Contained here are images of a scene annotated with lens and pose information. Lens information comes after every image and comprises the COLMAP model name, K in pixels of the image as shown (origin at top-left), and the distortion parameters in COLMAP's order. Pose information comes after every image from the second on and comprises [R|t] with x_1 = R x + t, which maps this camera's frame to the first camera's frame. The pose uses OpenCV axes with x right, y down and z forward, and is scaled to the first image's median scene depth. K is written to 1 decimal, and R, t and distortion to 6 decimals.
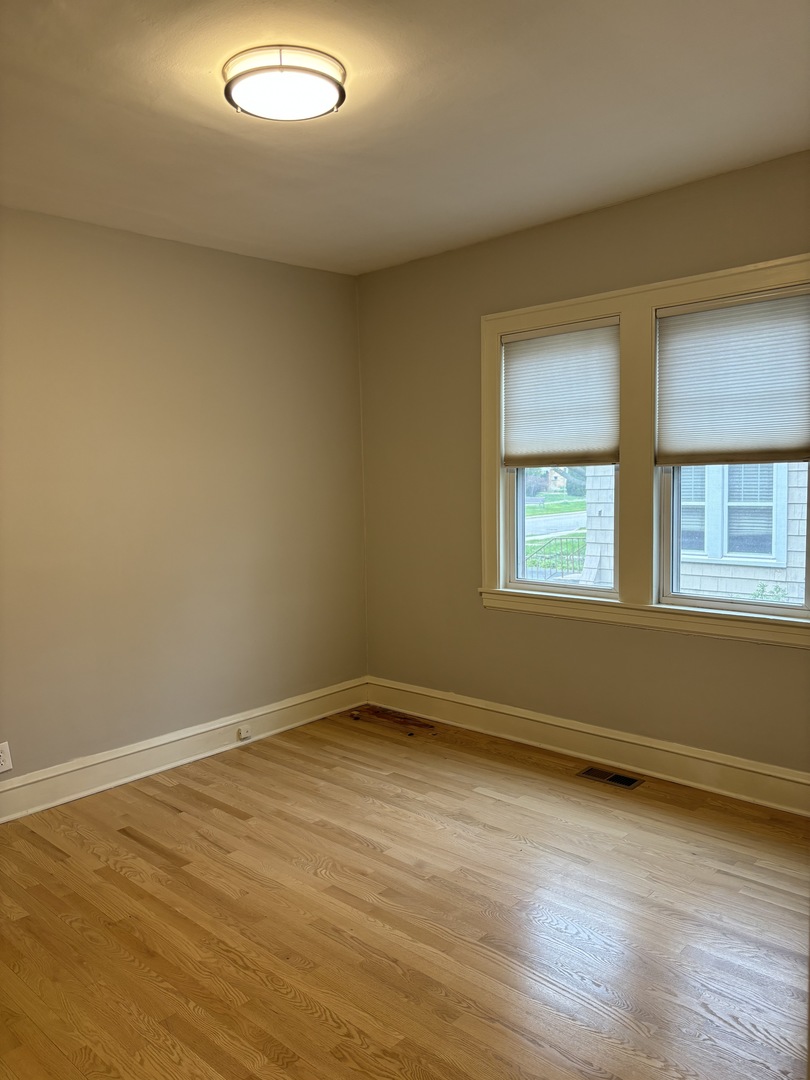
lens RADIAL K [[817.8, 0, 409.2], [0, 817.8, 535.1], [0, 0, 1]] dist [0.075975, -0.037816]
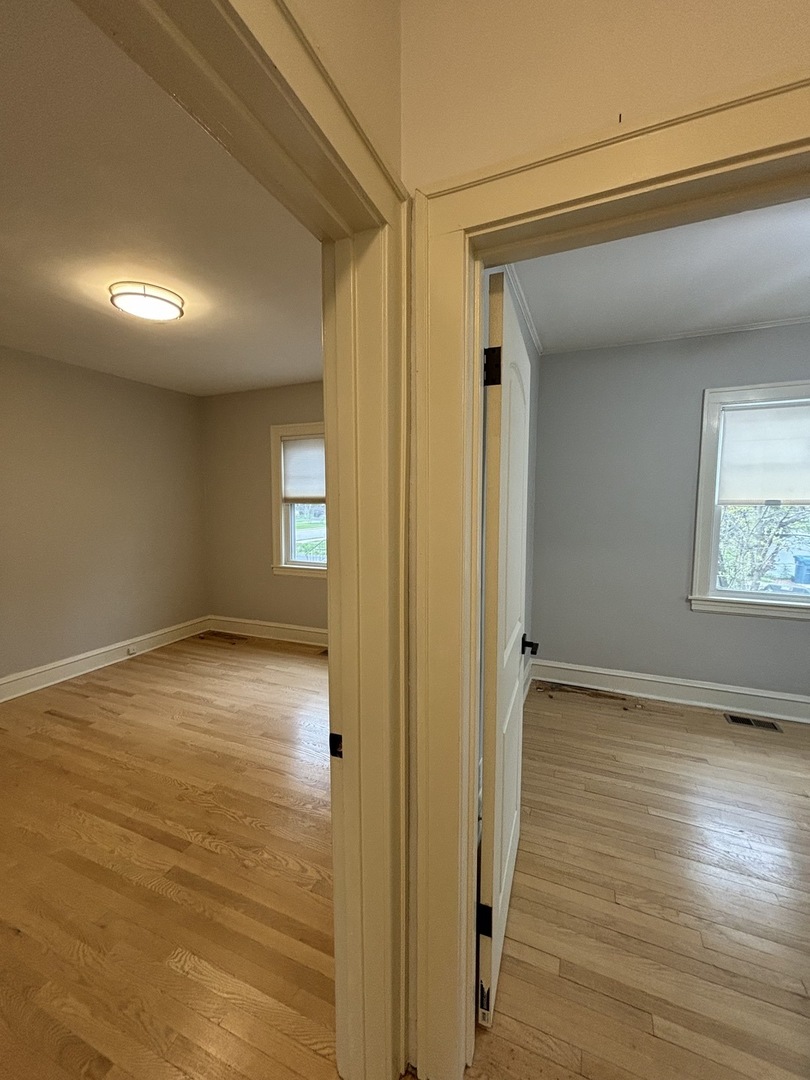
lens RADIAL K [[433.6, 0, 410.2], [0, 433.6, 540.5], [0, 0, 1]] dist [-0.001232, 0.003491]
pose [[0.936510, -0.002687, 0.350631, 0.042608], [0.000627, 0.999982, 0.005991, -0.000120], [-0.350641, -0.005391, 0.936495, -0.096369]]
